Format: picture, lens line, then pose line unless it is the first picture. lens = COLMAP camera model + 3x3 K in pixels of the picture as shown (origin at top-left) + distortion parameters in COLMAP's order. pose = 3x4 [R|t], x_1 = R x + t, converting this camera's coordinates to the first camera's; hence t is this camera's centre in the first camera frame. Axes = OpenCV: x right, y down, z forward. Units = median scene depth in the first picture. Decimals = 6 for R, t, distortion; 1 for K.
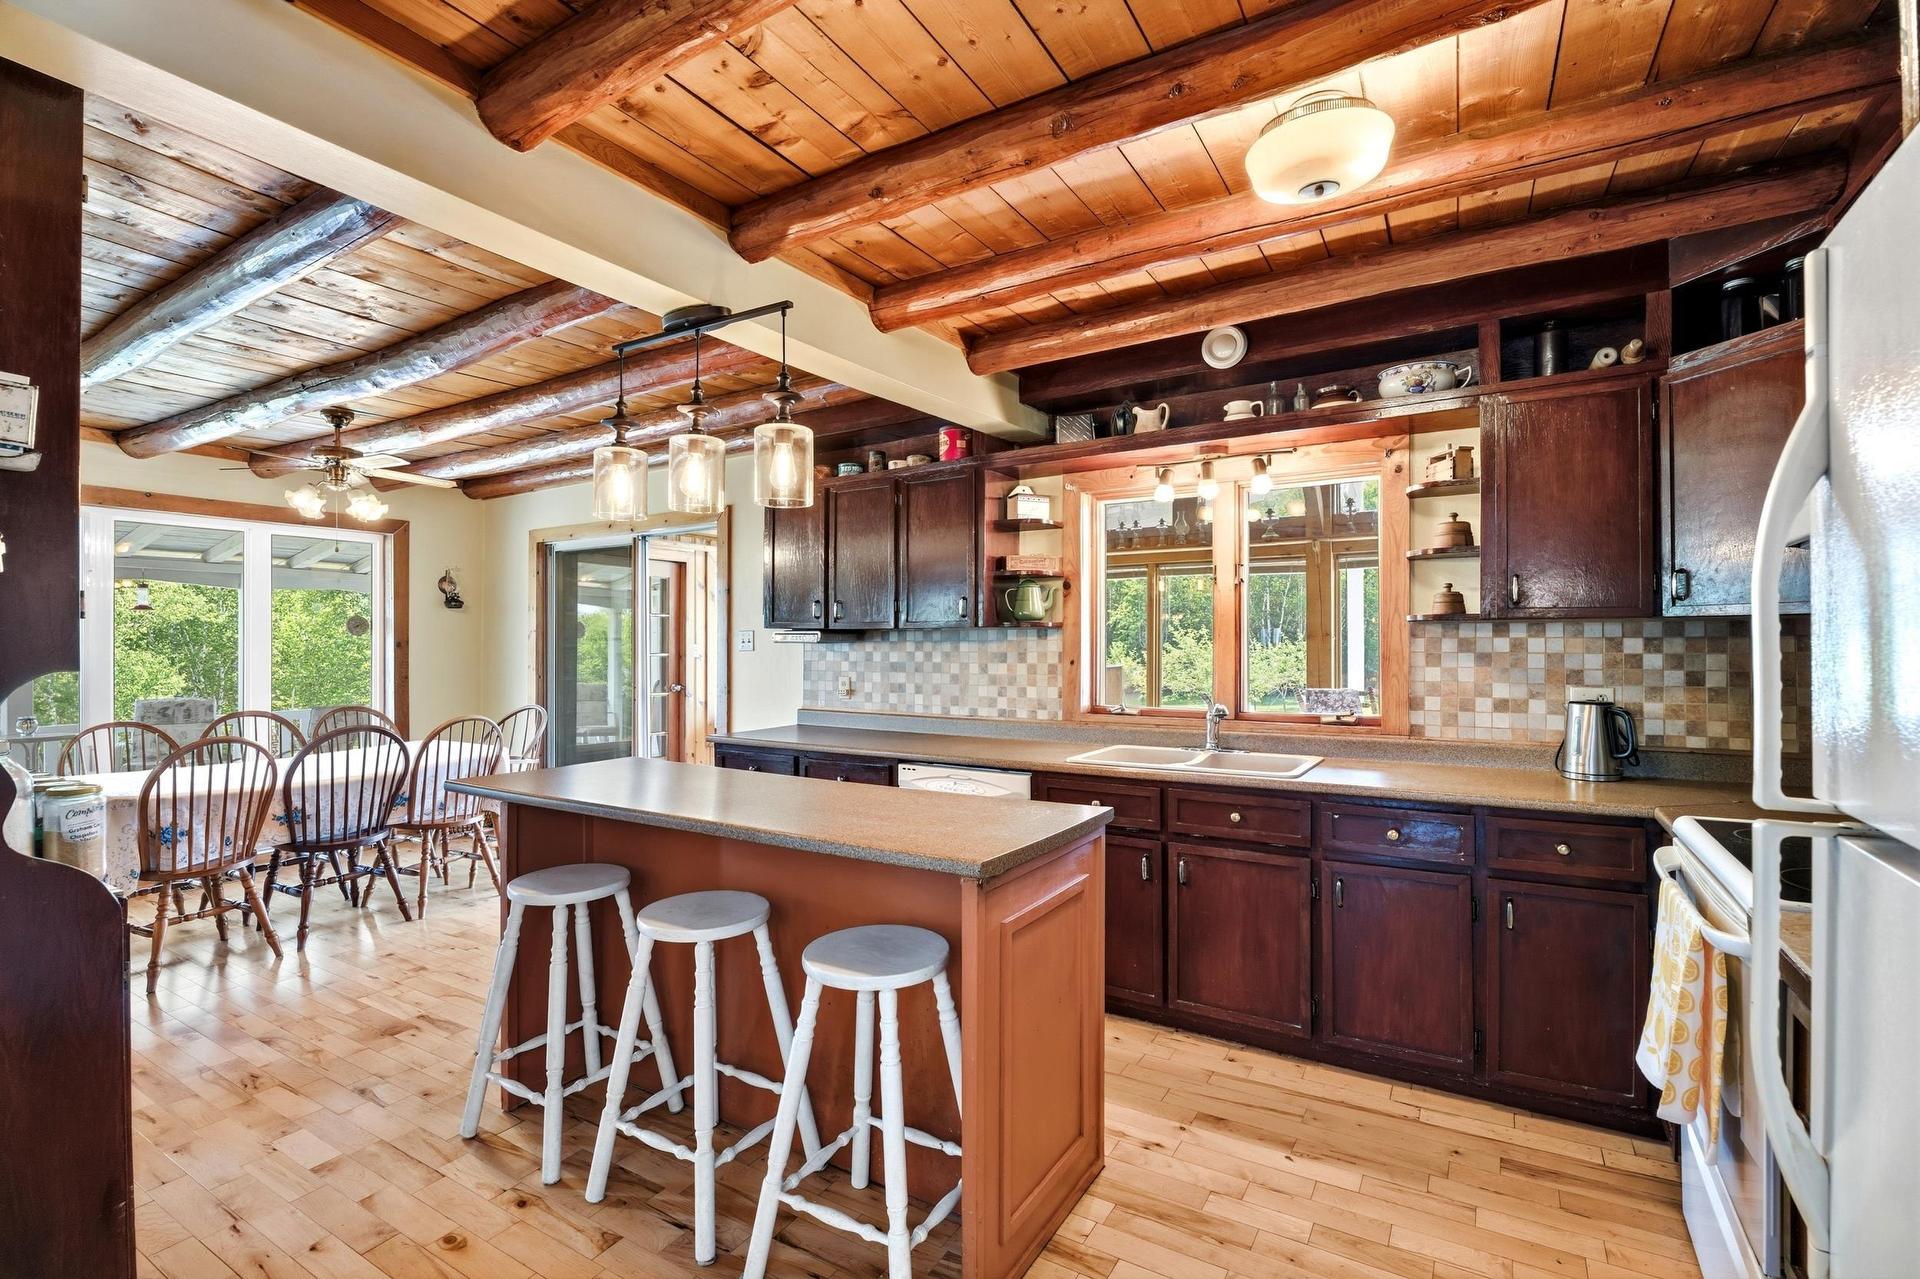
lens RADIAL K [[880.8, 0, 957.7], [0, 880.8, 644.5], [0, 0, 1]] dist [-0.006823, -0.003127]
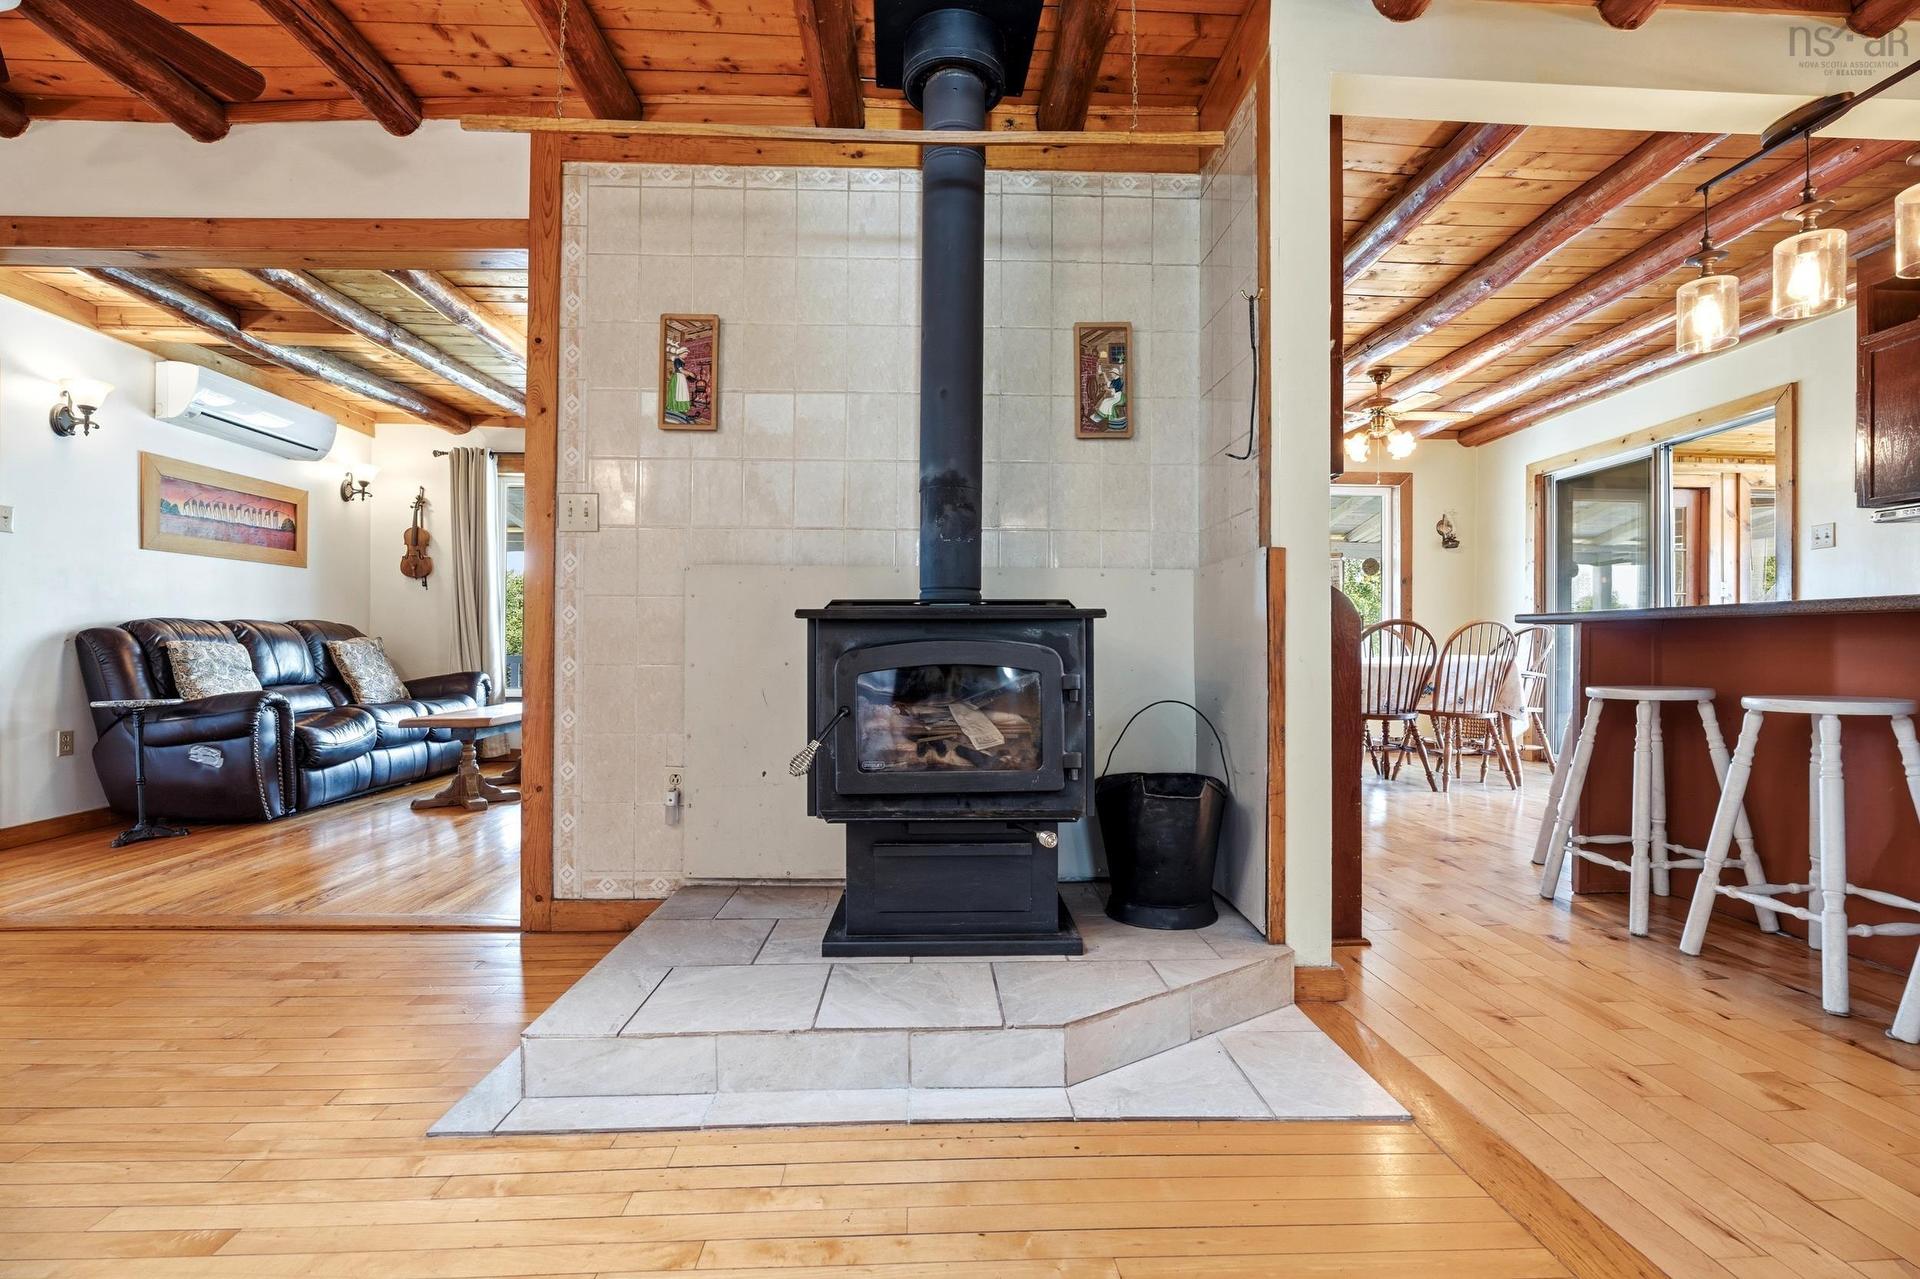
lens RADIAL K [[880.8, 0, 953.1], [0, 880.8, 641.5], [0, 0, 1]] dist [-0.006823, -0.003127]
pose [[0.553920, -0.001188, -0.832569, -0.005923], [-0.002944, 0.999990, -0.003386, 0.120559], [0.832564, 0.004327, 0.553911, -0.186489]]
